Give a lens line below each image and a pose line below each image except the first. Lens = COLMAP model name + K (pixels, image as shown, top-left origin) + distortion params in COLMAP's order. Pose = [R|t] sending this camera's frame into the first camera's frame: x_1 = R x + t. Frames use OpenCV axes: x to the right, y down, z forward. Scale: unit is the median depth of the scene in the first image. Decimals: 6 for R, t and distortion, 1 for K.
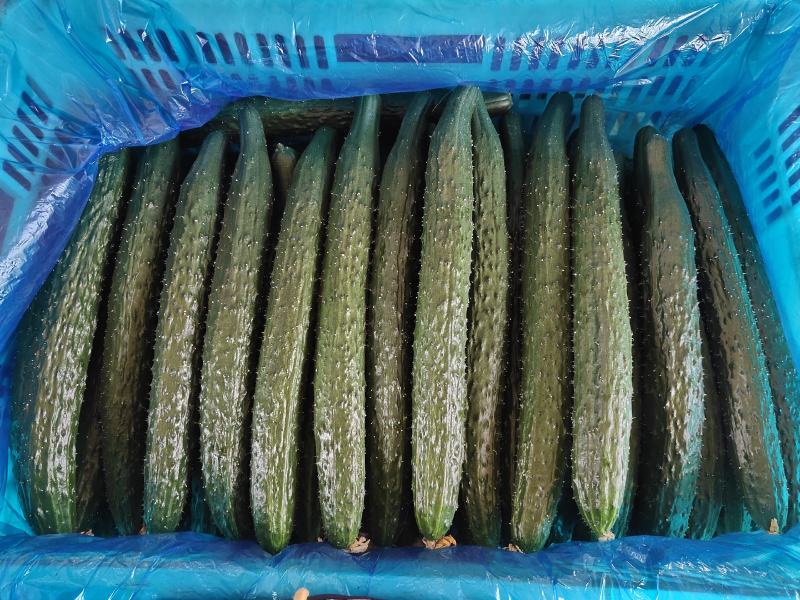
lens RADIAL K [[621.5, 0, 400.0], [0, 621.5, 300.0], [0, 0, 1]] dist [0.099597, -0.167335]
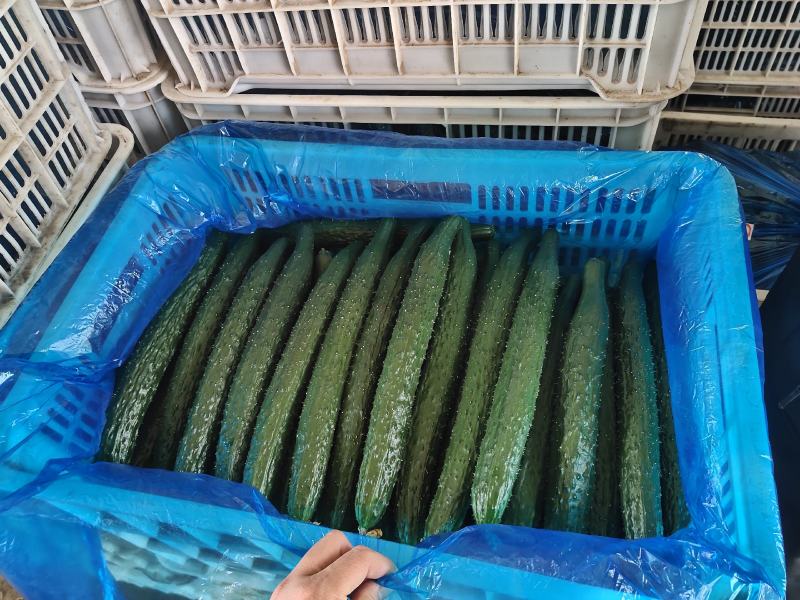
lens RADIAL K [[618.7, 0, 400.0], [0, 618.7, 300.0], [0, 0, 1]] dist [0.058928, -0.000266]
pose [[0.976262, 0.080030, -0.201267, 0.325742], [-0.129904, 0.959901, -0.248424, 0.227622], [0.173315, 0.268672, 0.947511, -0.320343]]
